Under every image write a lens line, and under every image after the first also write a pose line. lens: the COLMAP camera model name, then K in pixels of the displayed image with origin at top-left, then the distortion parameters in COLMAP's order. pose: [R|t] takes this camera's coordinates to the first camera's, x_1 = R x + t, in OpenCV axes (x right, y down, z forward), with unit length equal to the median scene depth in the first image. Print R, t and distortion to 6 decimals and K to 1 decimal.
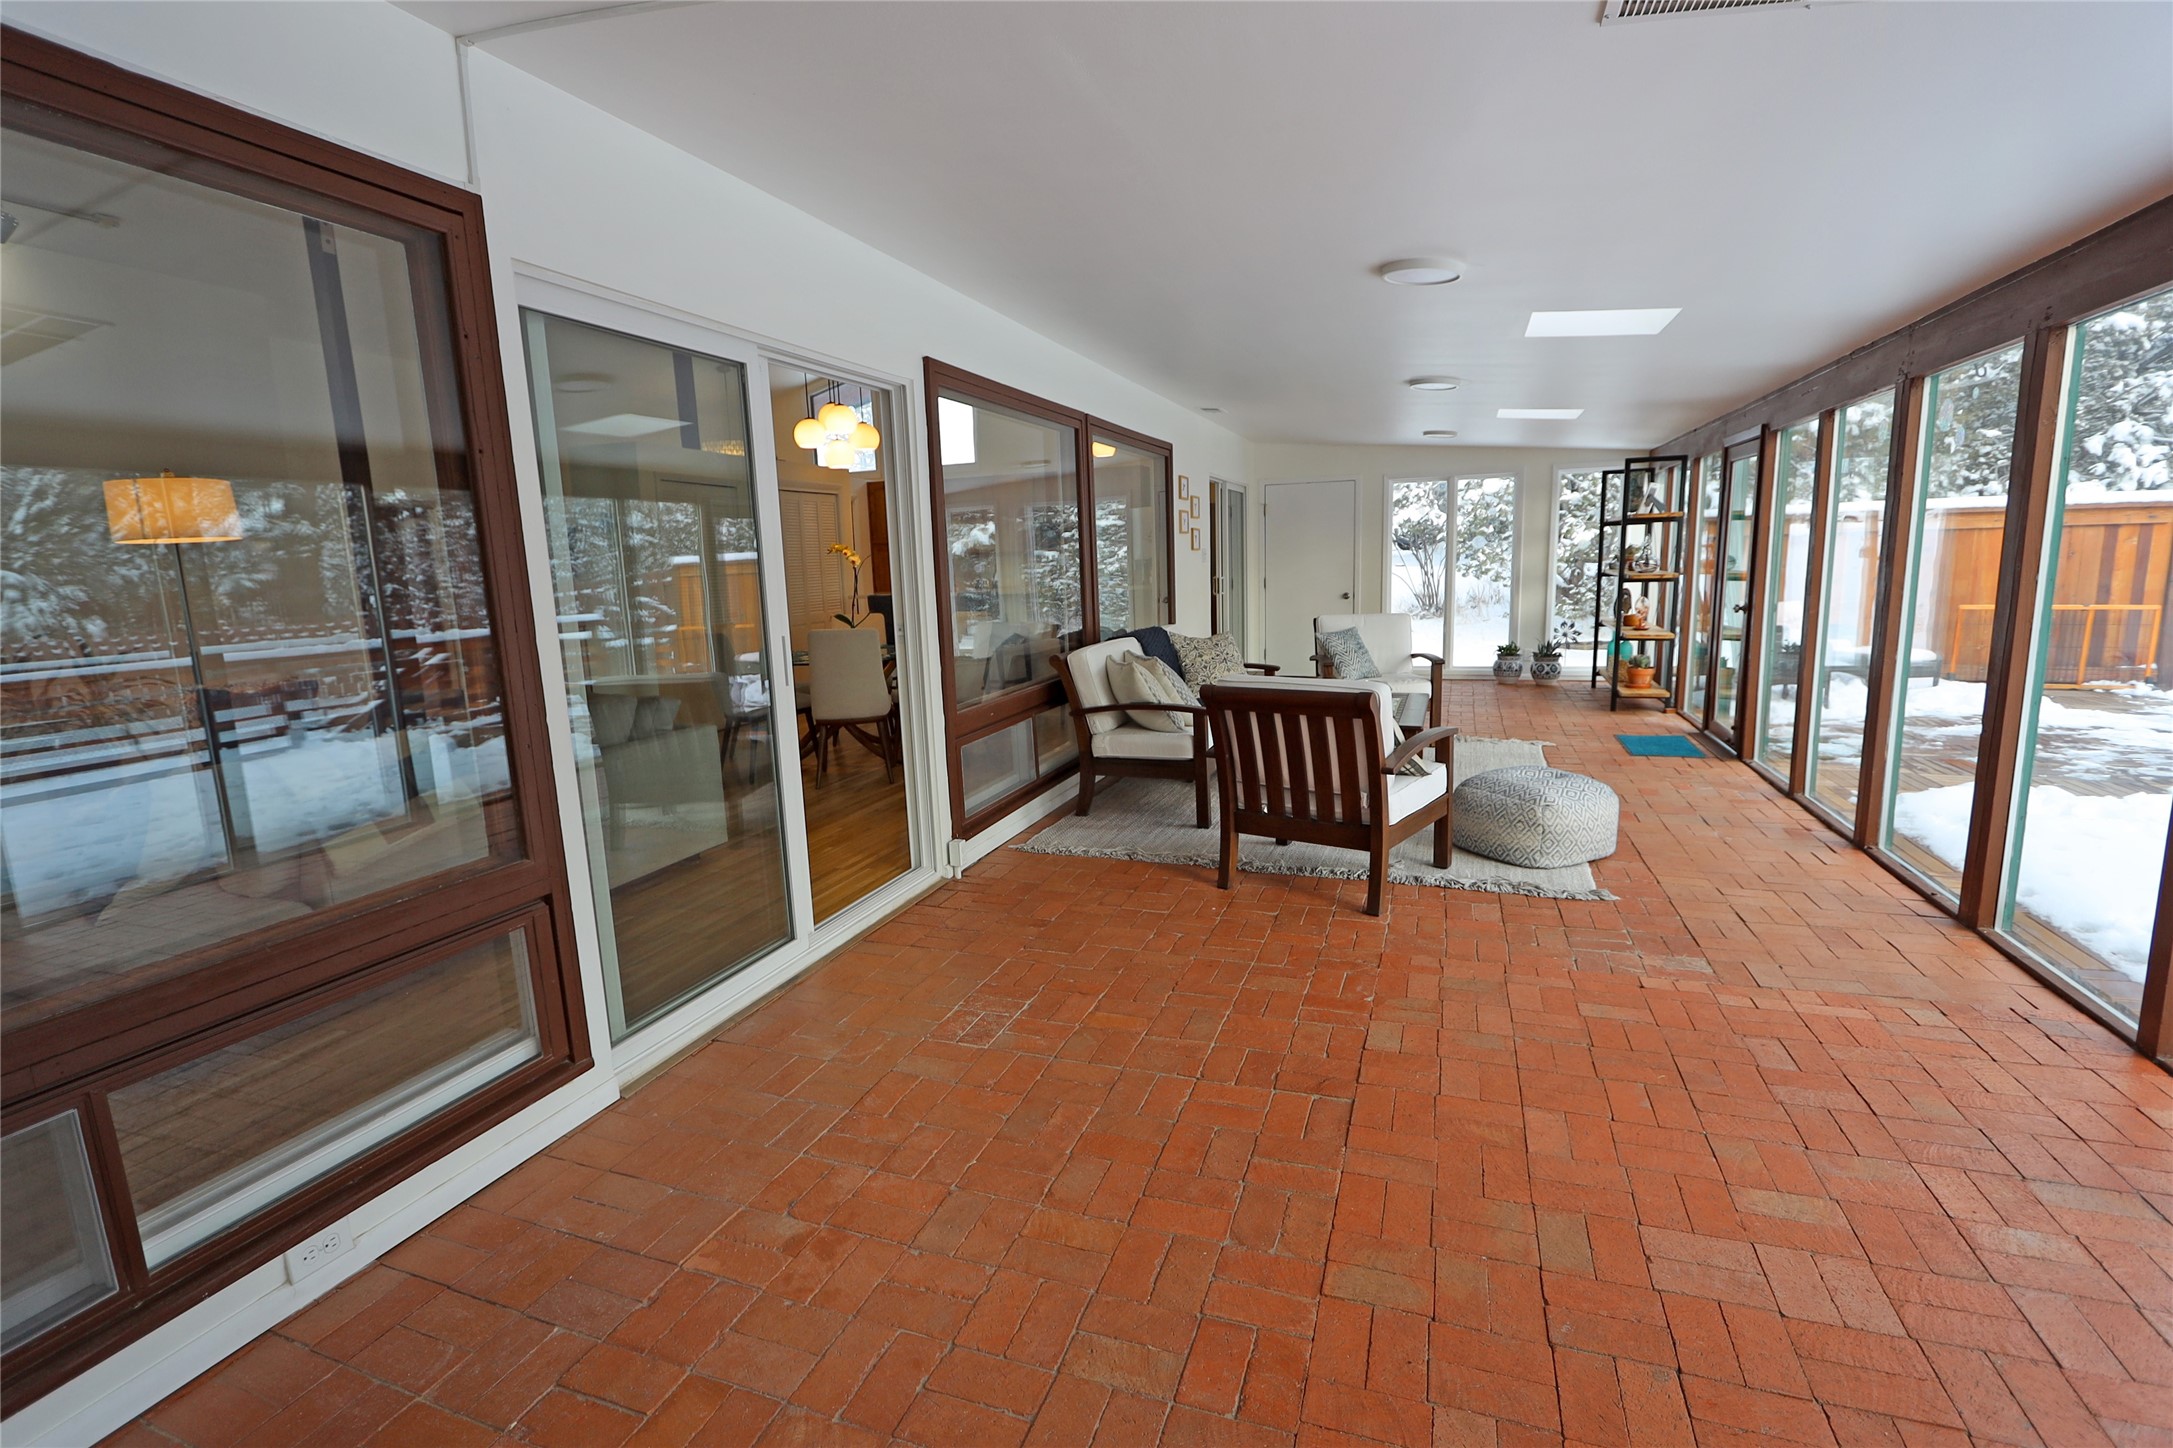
lens RADIAL K [[1028.5, 0, 1077.4], [0, 1028.5, 726.7], [0, 0, 1]] dist [-0.015111, 0.001310]
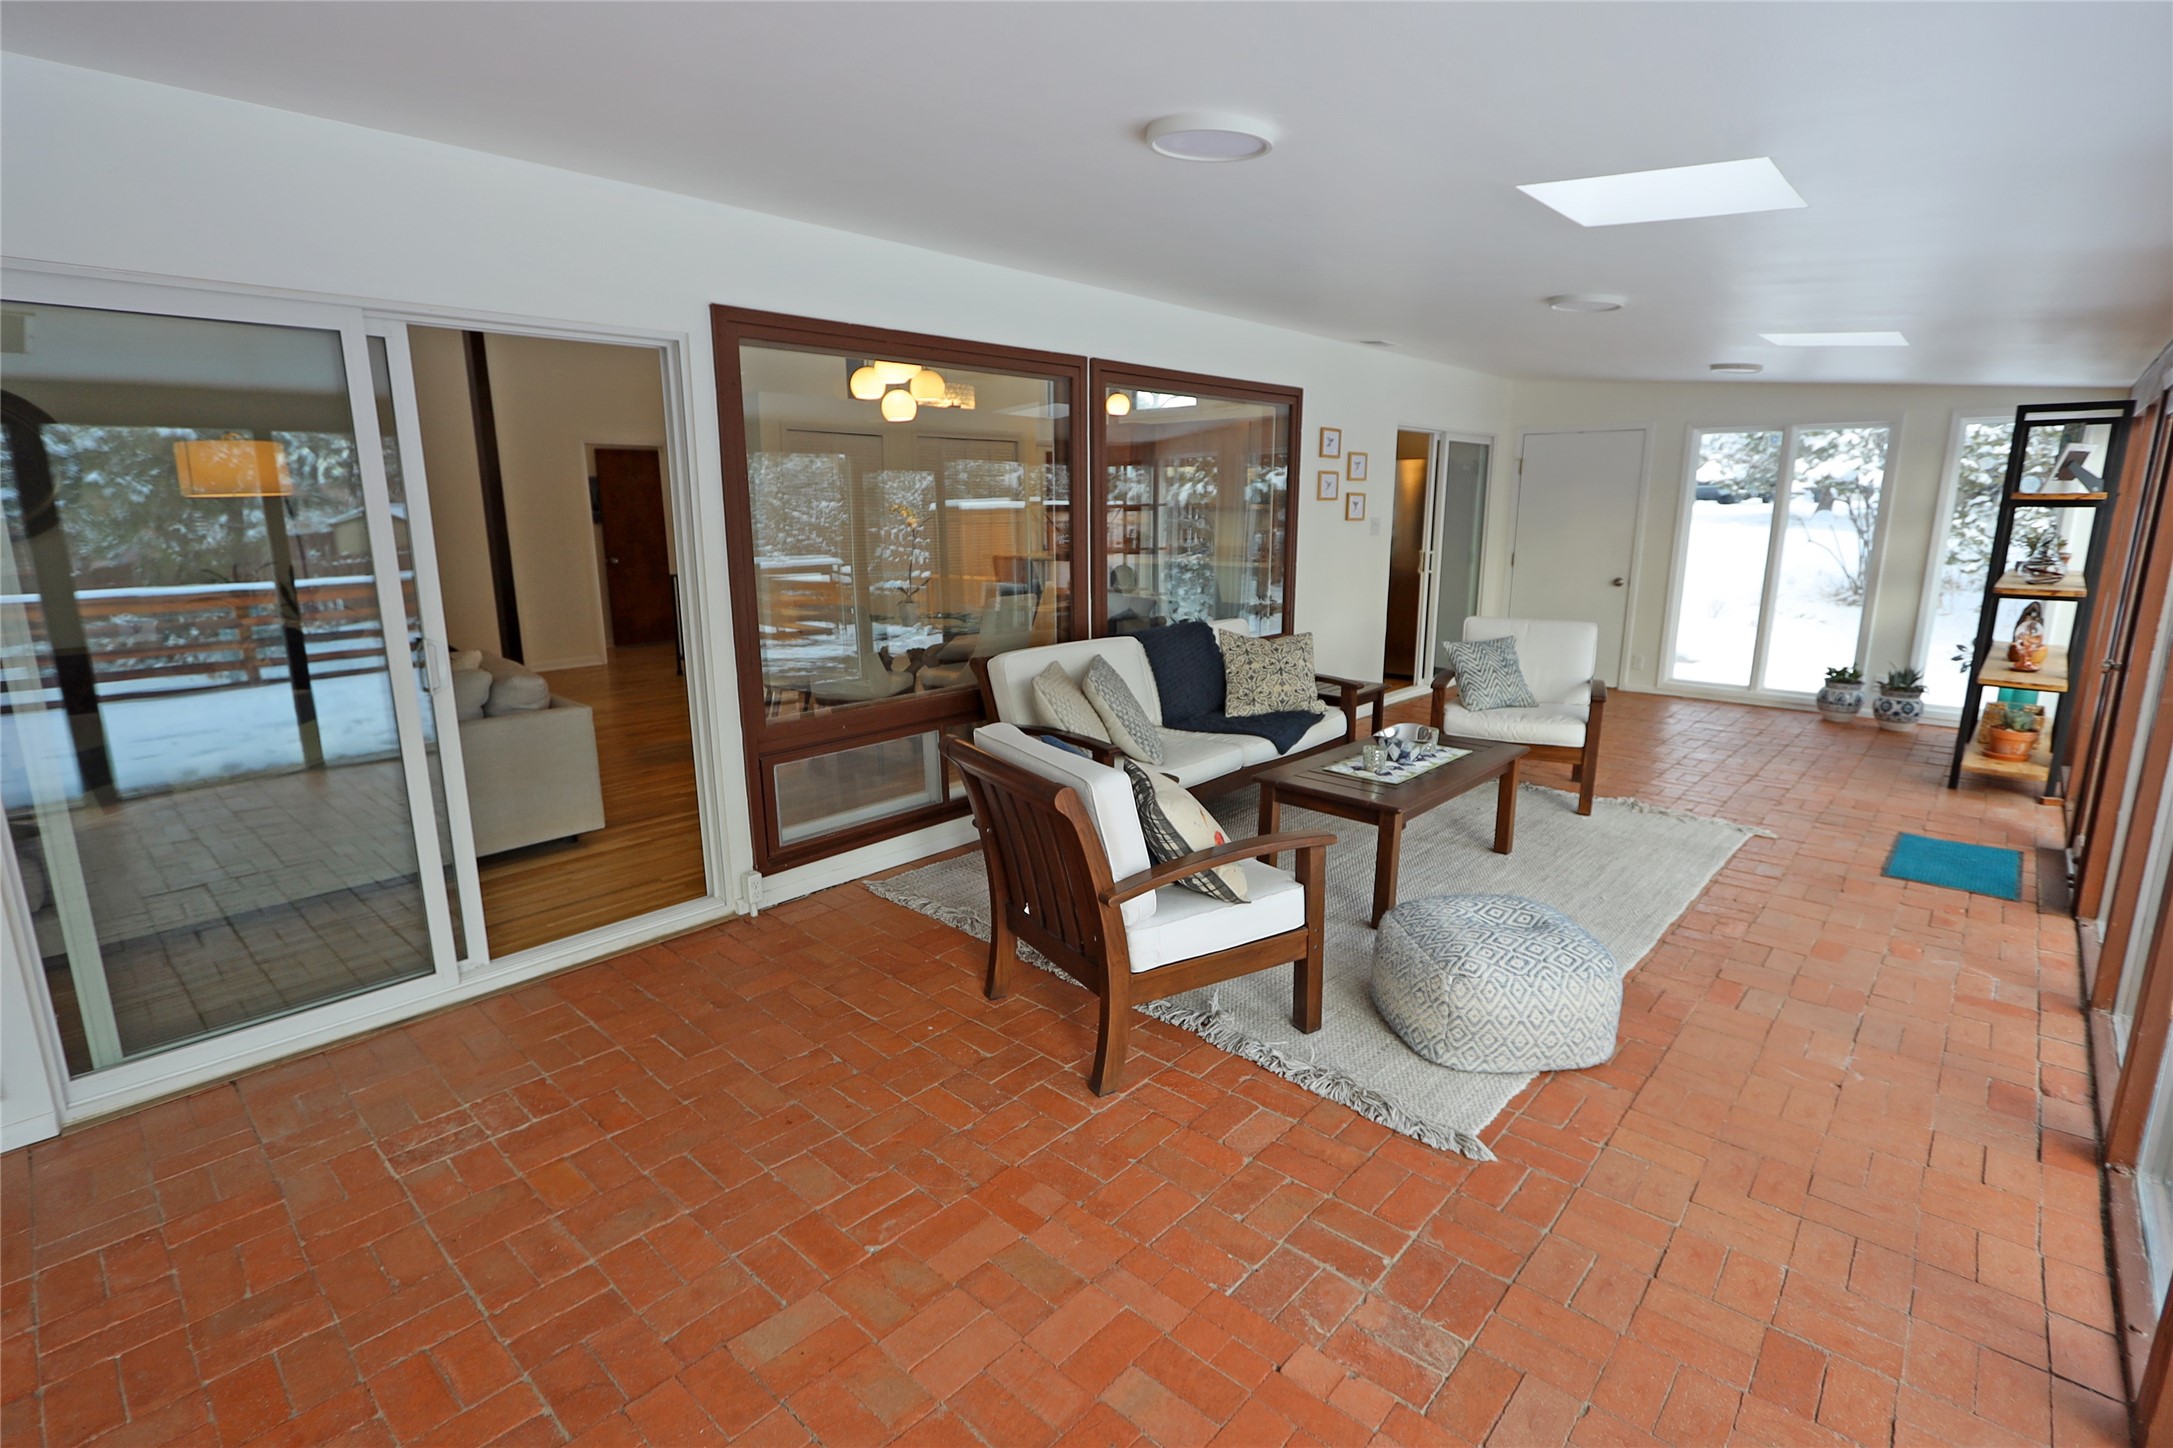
lens RADIAL K [[1028.5, 0, 1077.4], [0, 1028.5, 726.7], [0, 0, 1]] dist [-0.015111, 0.001310]
pose [[0.919712, 0.113116, -0.375945, 0.449352], [-0.089511, 0.992789, 0.079735, -0.106030], [0.382254, -0.039682, 0.923205, 0.310785]]
